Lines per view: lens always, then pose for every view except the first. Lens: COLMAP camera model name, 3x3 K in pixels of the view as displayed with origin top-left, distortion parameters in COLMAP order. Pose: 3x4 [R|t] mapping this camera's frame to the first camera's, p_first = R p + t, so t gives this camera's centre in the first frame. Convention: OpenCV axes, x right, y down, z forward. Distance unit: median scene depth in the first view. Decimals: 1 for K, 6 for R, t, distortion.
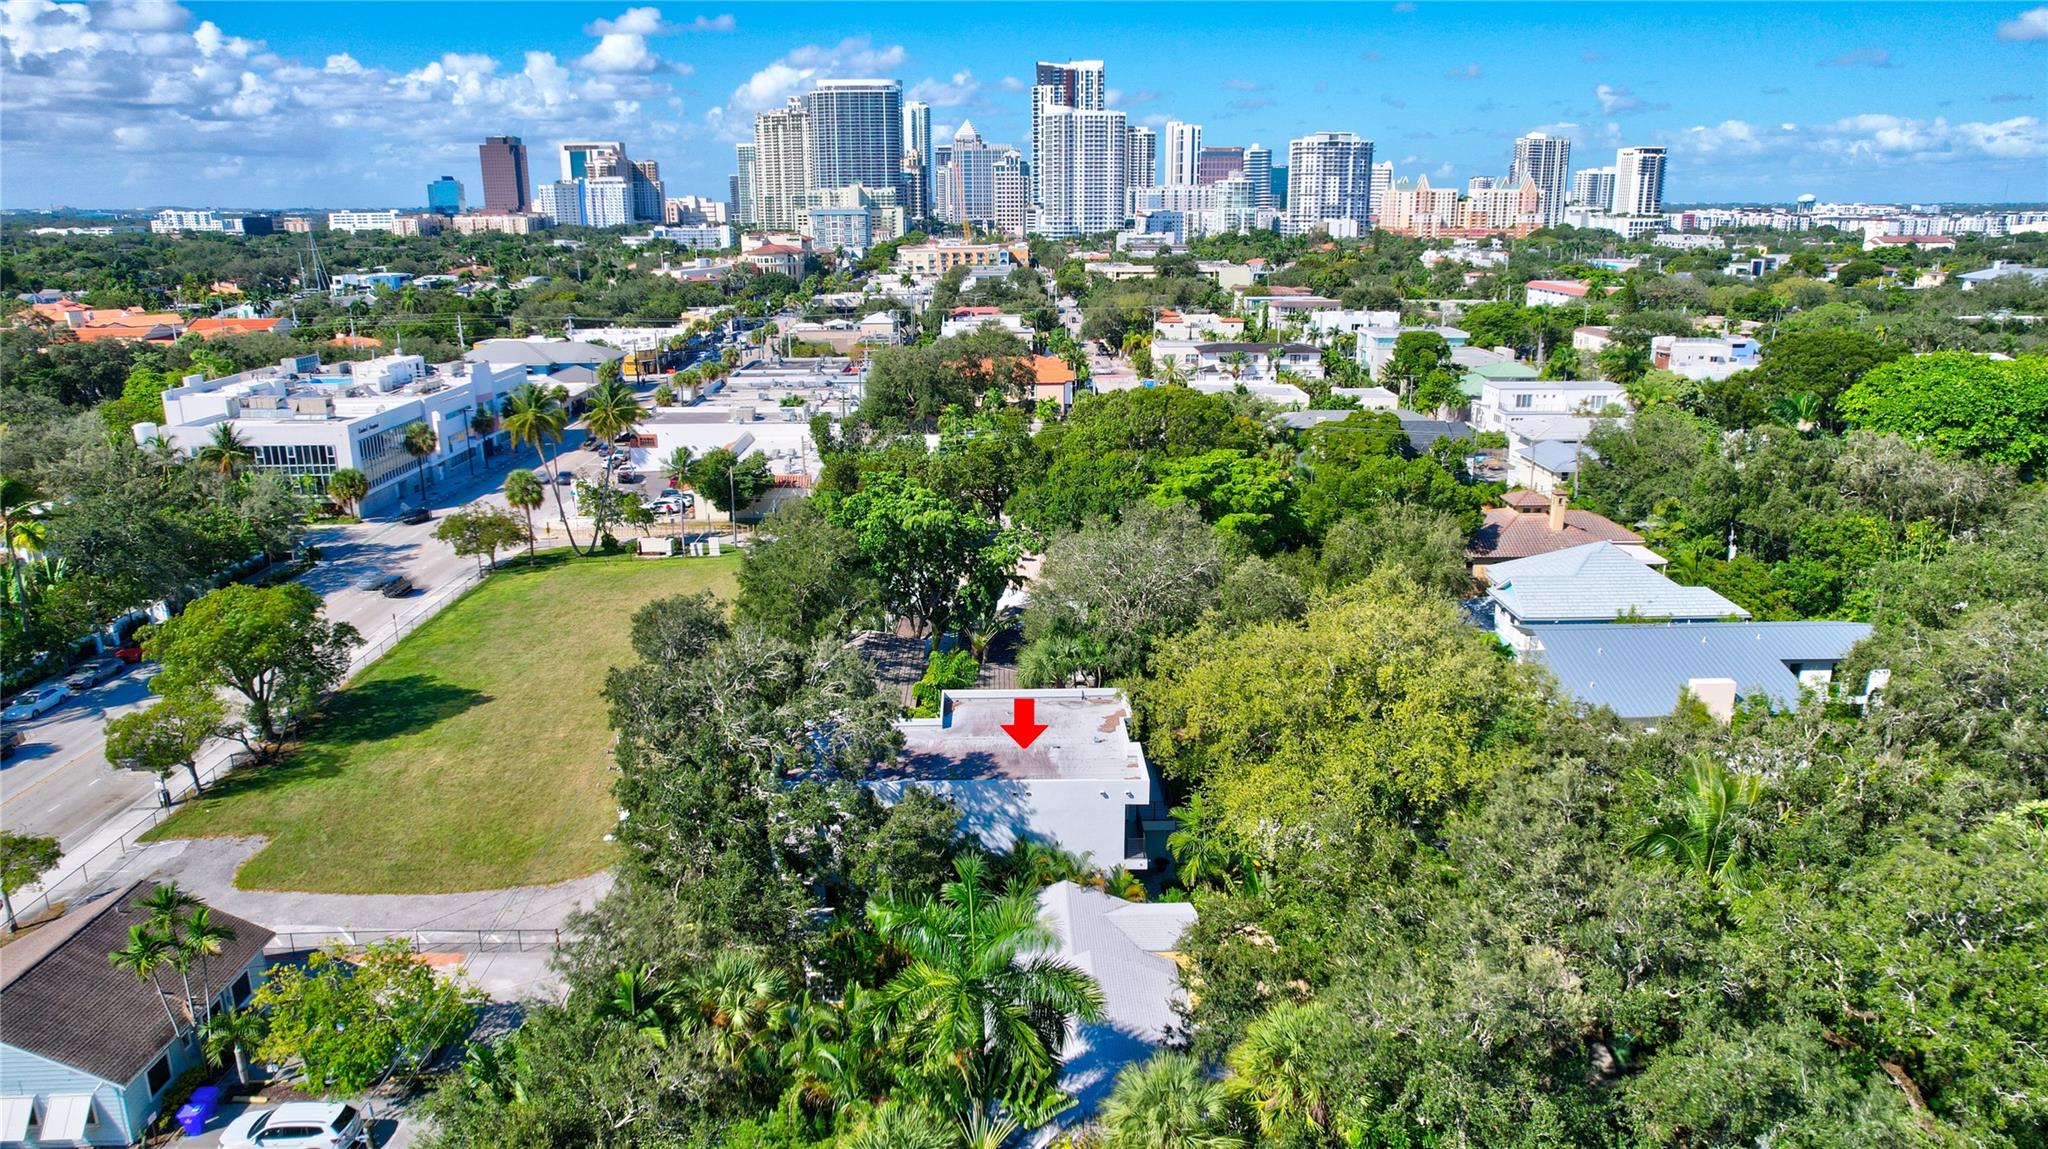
lens RADIAL K [[1310.4, 0, 1033.6], [0, 1310.4, 570.8], [0, 0, 1]] dist [-0.087286, 0.078213]
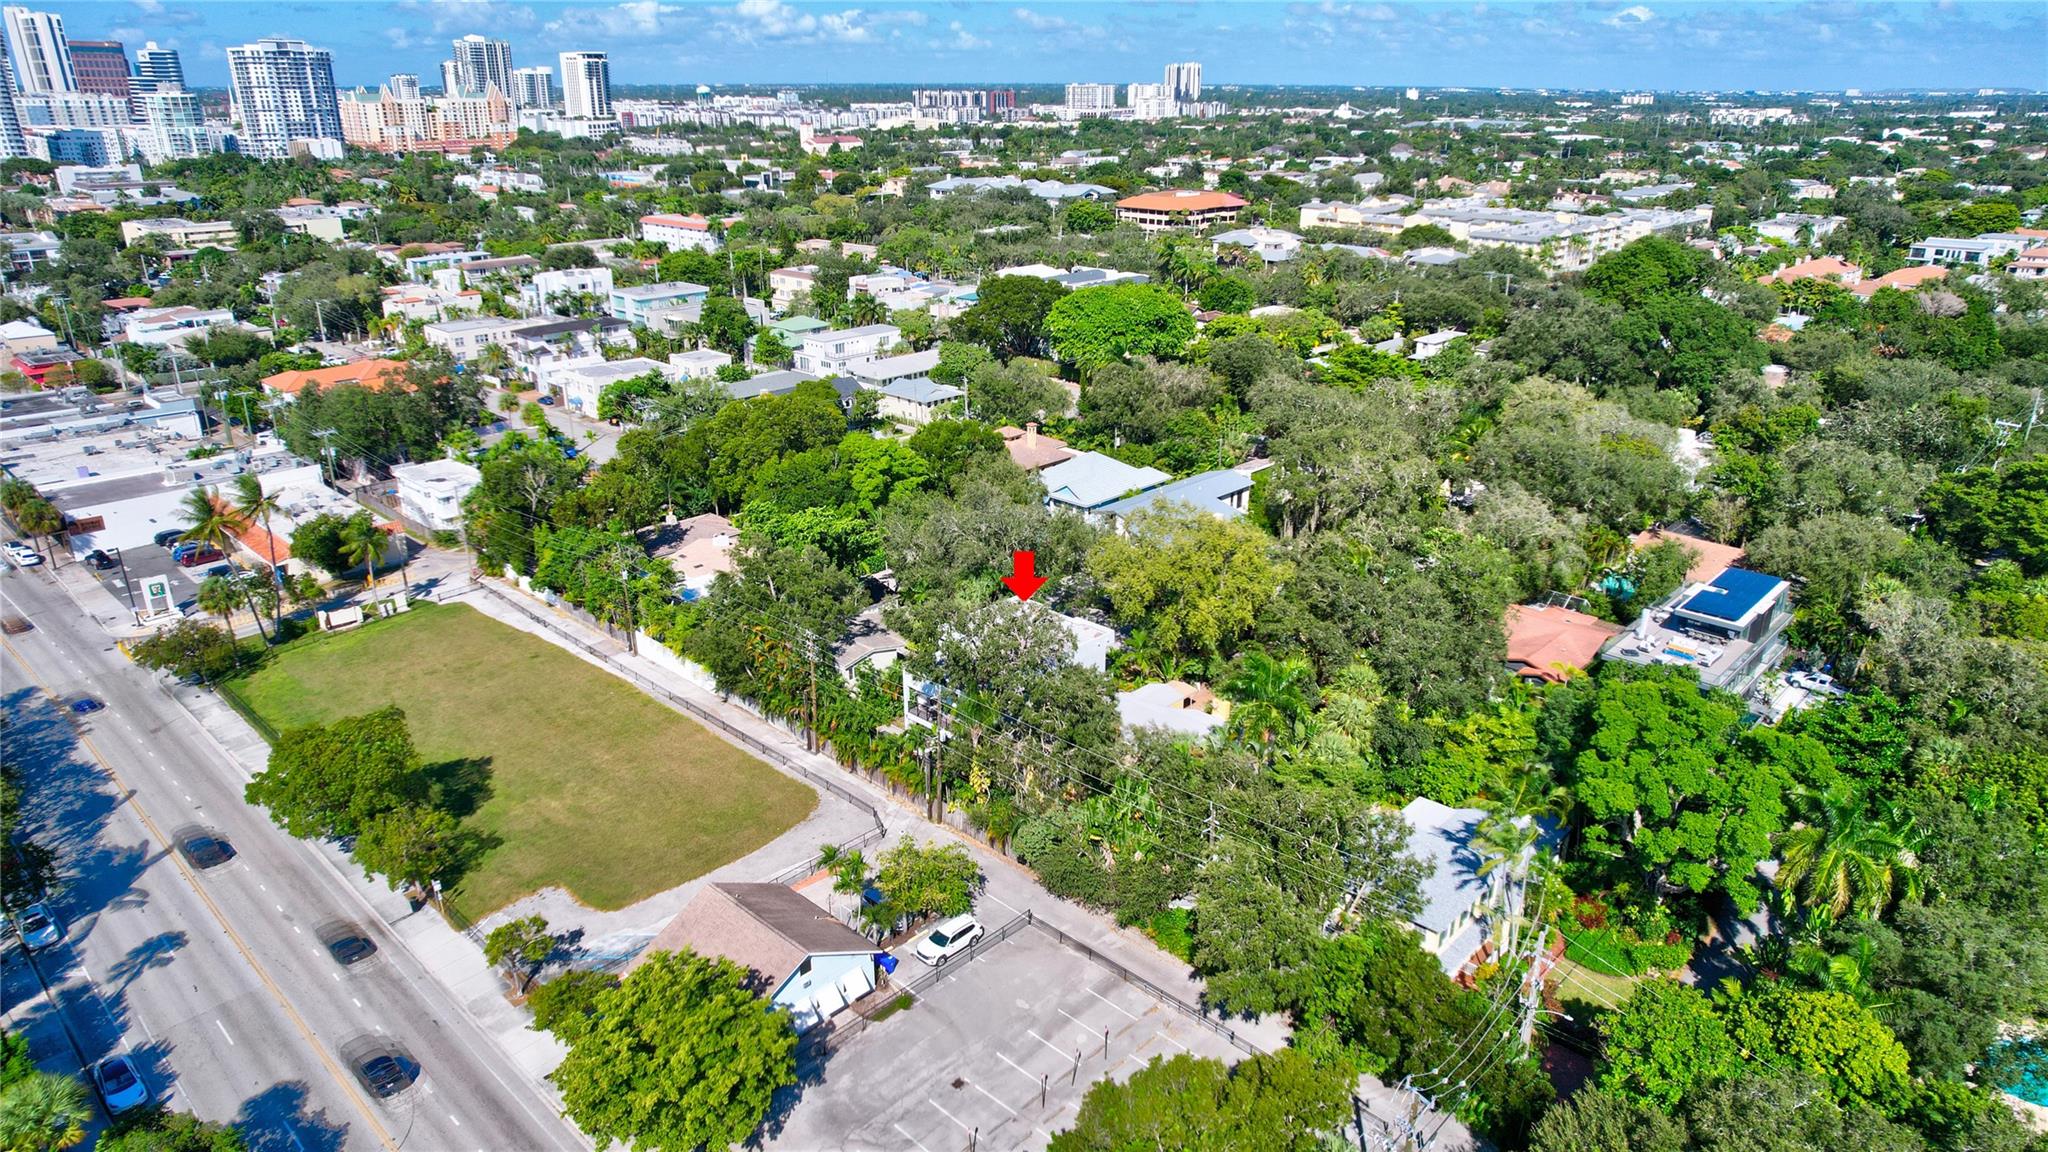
lens RADIAL K [[1310.4, 0, 1033.6], [0, 1310.4, 572.3], [0, 0, 1]] dist [-0.087286, 0.078213]
pose [[0.703584, -0.245378, 0.666902, -0.268623], [0.186943, 0.969347, 0.159434, -0.053049], [-0.685581, 0.012498, 0.727889, -0.065014]]
